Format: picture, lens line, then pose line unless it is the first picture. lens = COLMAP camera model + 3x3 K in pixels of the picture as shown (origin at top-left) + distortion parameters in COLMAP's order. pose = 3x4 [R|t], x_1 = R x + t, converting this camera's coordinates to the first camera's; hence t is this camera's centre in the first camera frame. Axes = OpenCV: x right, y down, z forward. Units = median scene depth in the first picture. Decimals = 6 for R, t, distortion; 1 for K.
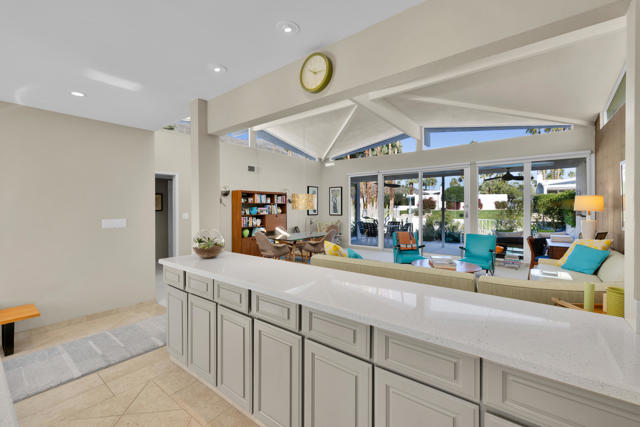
lens RADIAL K [[272.5, 0, 321.0], [0, 272.5, 209.1], [0, 0, 1]] dist [0.001317, 0.000293]
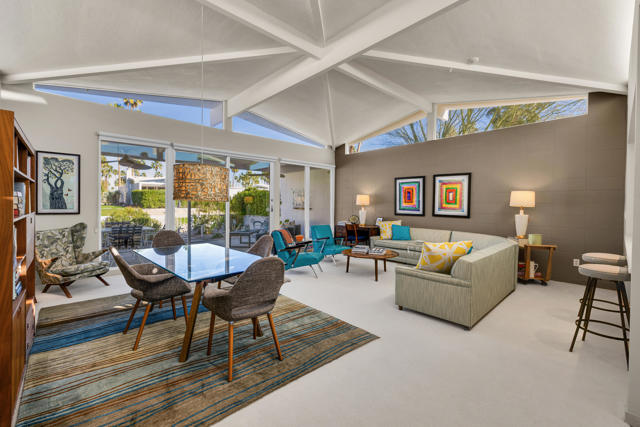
lens RADIAL K [[272.5, 0, 321.0], [0, 272.5, 209.1], [0, 0, 1]] dist [0.001317, 0.000293]
pose [[0.146613, -0.012359, 0.989117, -0.393928], [-0.003151, 0.999911, 0.012961, 0.008327], [-0.989189, -0.005017, 0.146561, 0.626640]]
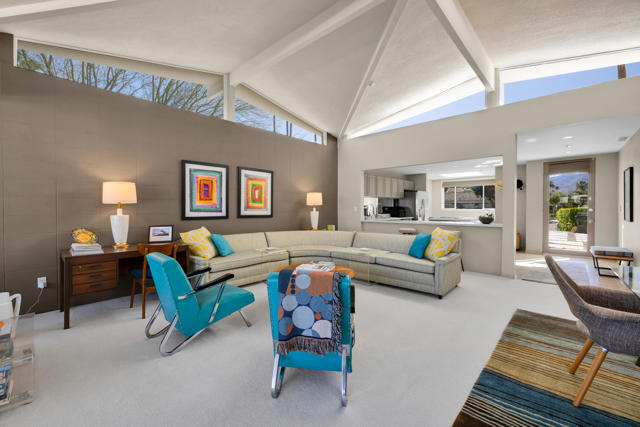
lens RADIAL K [[270.4, 0, 320.3], [0, 270.4, 211.5], [0, 0, 1]] dist [0.002726, 0.000467]
pose [[-0.996147, 0.004491, 0.087579, 0.221149], [0.006244, 0.999785, 0.019749, 0.012353], [-0.087472, 0.020220, -0.995962, 1.053259]]
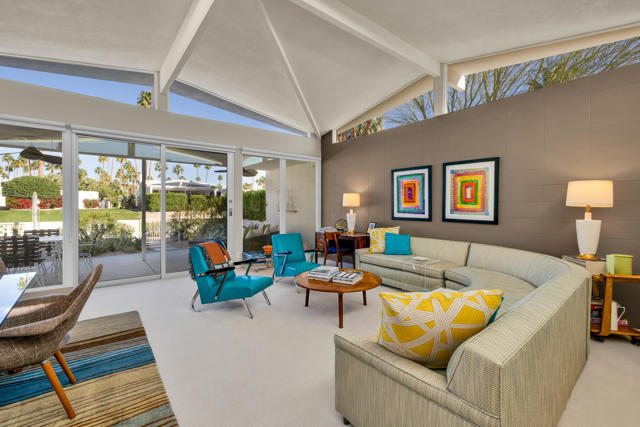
lens RADIAL K [[272.9, 0, 315.8], [0, 272.9, 208.2], [0, 0, 1]] dist [0.002400, 0.000266]
pose [[0.236478, -0.002996, 0.971632, -0.159916], [0.004667, 0.999987, 0.001947, 0.008729], [-0.971626, 0.004075, 0.236489, 0.538134]]
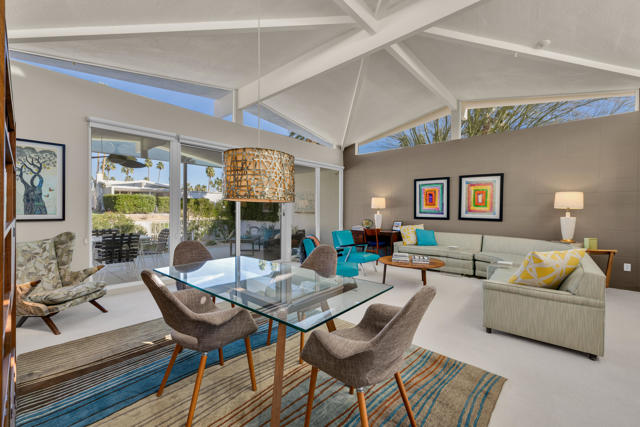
lens RADIAL K [[266.8, 0, 319.2], [0, 266.8, 211.4], [0, 0, 1]] dist [0.001071, 0.000155]
pose [[0.063567, -0.004821, 0.997966, -0.314006], [0.002186, 0.999987, 0.004691, 0.011542], [-0.997975, 0.001883, 0.063577, 0.763980]]
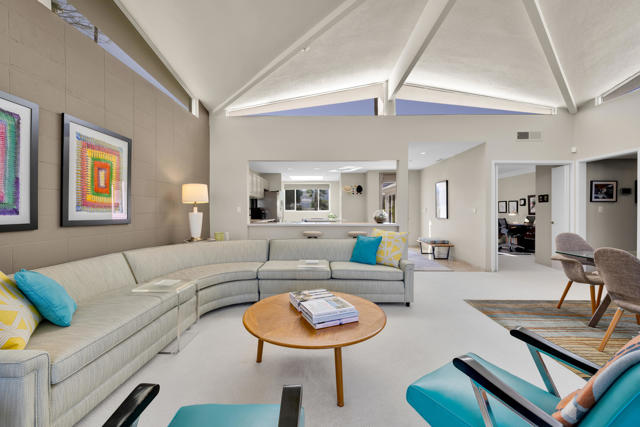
lens RADIAL K [[270.4, 0, 320.3], [0, 270.4, 211.5], [0, 0, 1]] dist [0.002726, 0.000467]
pose [[-0.802097, 0.005938, -0.597165, 0.428990], [-0.000982, 0.999936, 0.011262, 0.019396], [0.597194, 0.009620, -0.802039, 0.823644]]
